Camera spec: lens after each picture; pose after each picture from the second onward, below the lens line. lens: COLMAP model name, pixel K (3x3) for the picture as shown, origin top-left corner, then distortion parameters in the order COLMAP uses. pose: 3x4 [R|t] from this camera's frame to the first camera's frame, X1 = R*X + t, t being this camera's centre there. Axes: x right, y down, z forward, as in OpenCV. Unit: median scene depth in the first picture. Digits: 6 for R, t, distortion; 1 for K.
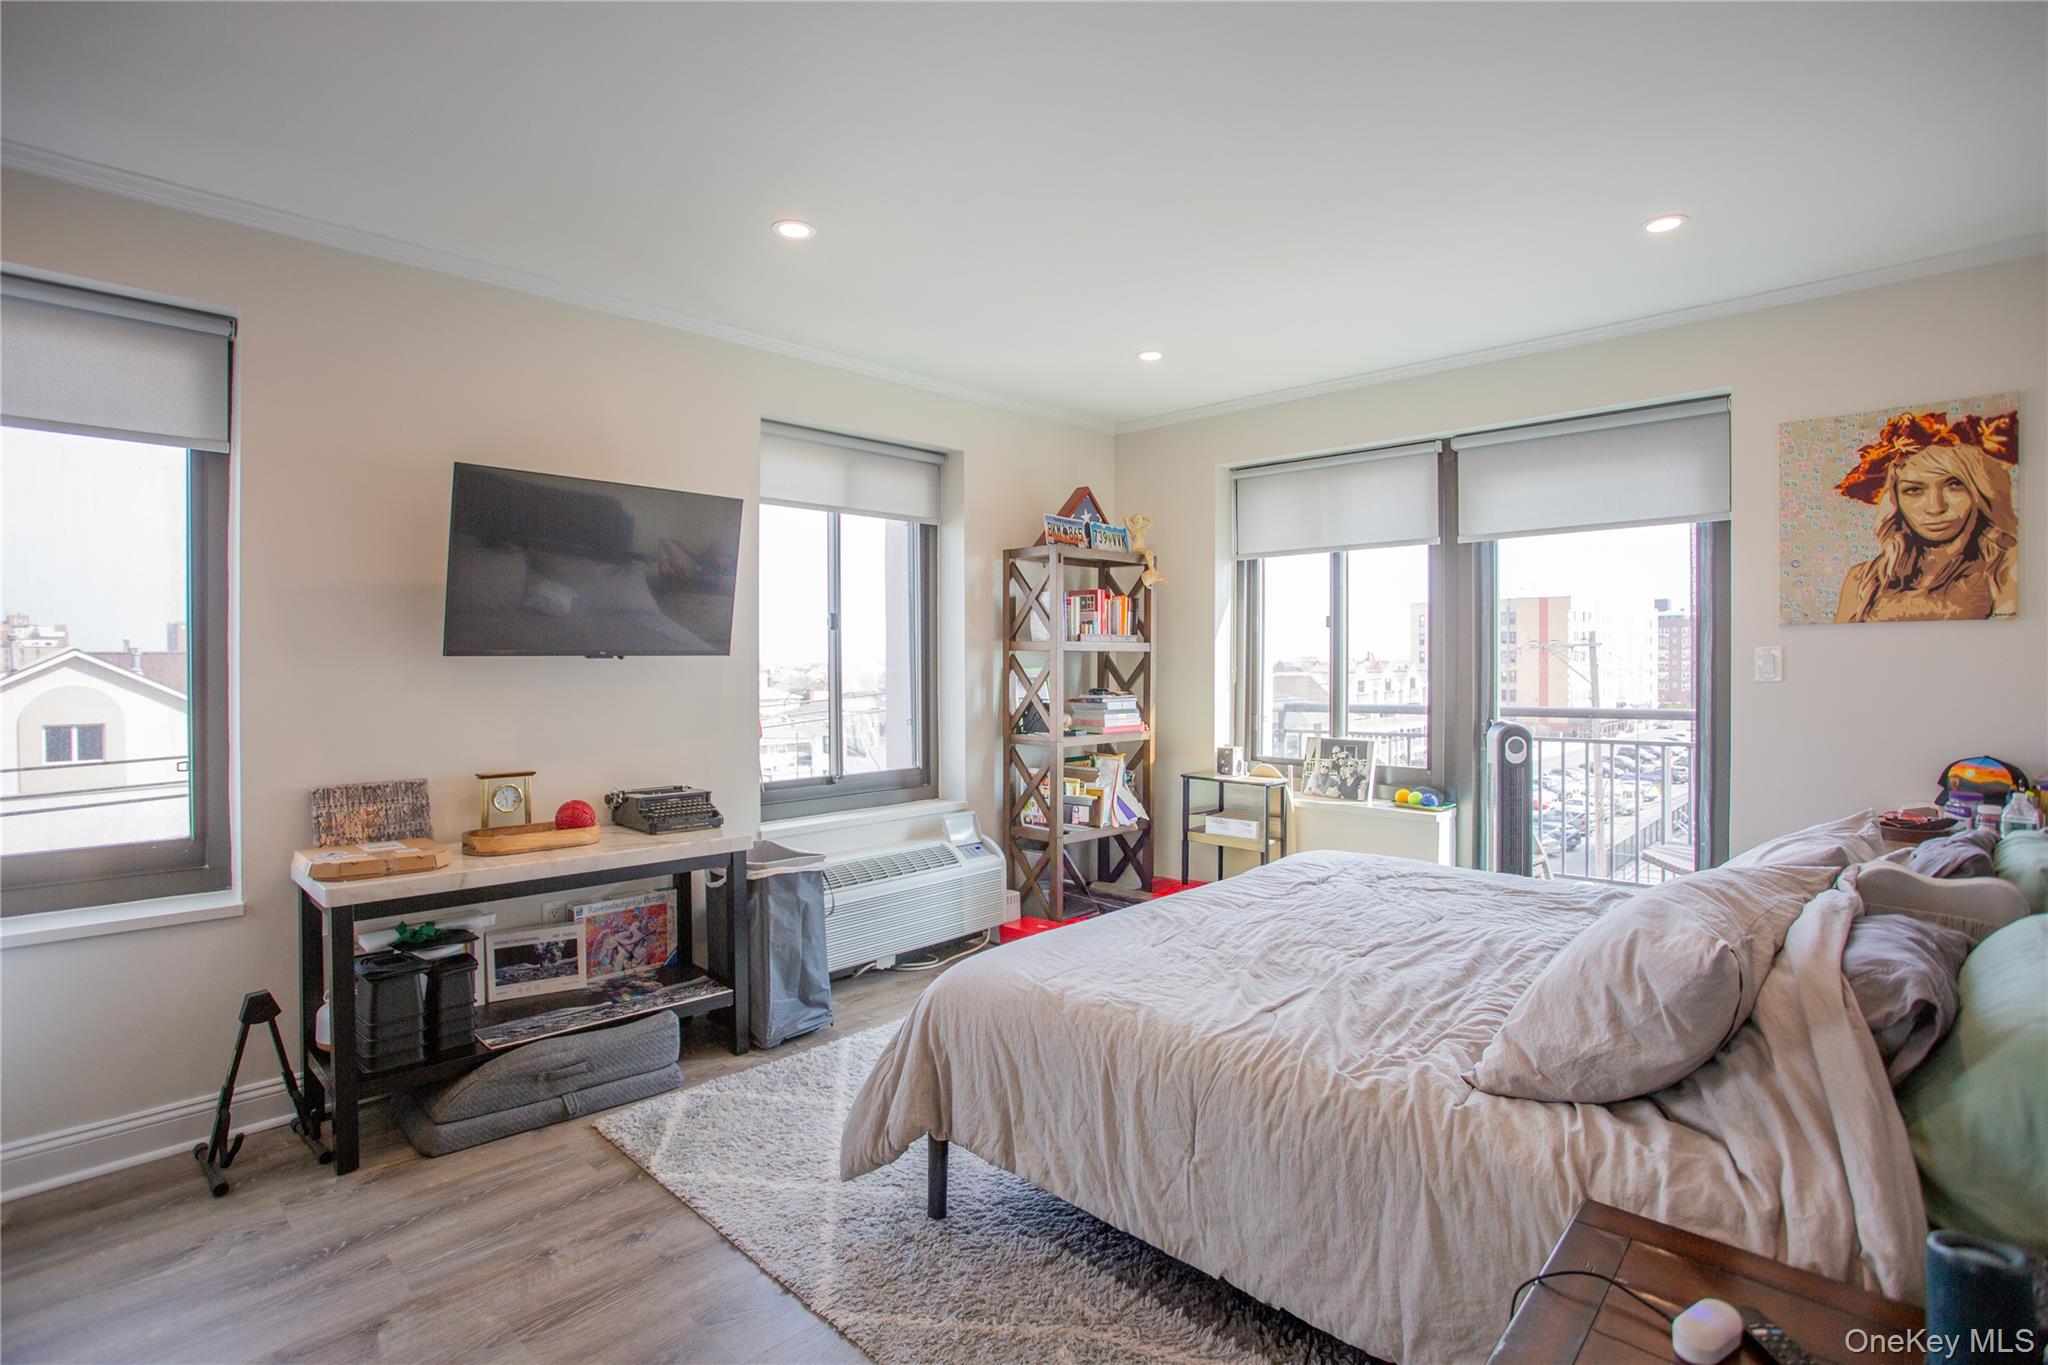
lens RADIAL K [[1001.3, 0, 1021.2], [0, 1001.3, 677.7], [0, 0, 1]] dist [-0.088806, 0.049125]
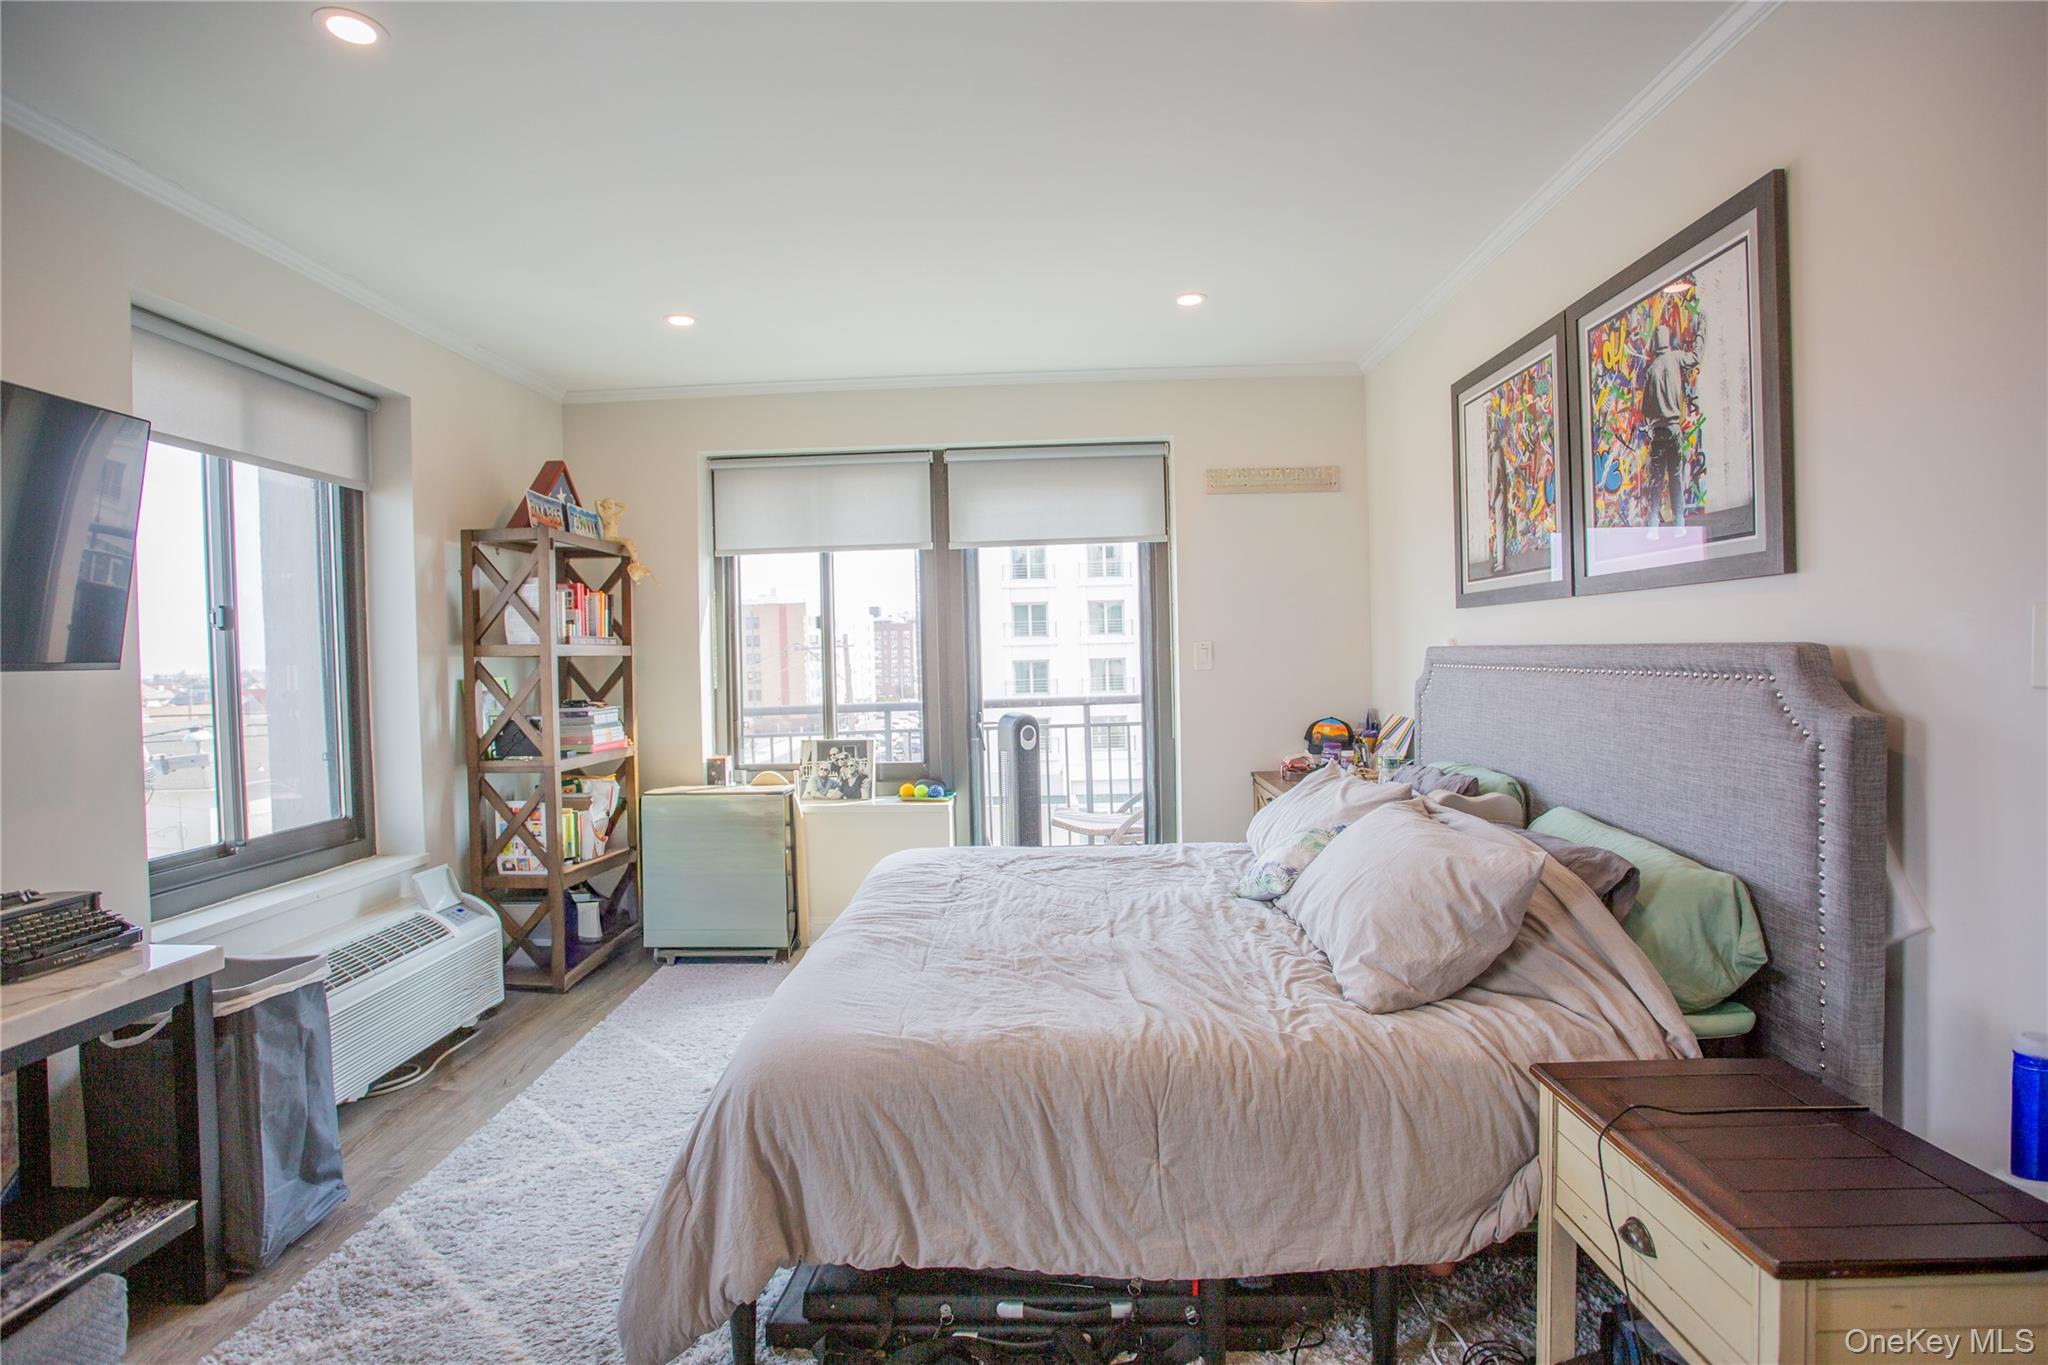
lens RADIAL K [[1002.4, 0, 1016.6], [0, 1002.4, 672.8], [0, 0, 1]] dist [-0.075308, 0.032463]
pose [[0.739053, -0.025950, 0.673148, -0.237979], [0.032429, 0.999470, 0.002926, -0.002912], [-0.672867, 0.019667, 0.739502, 0.146729]]
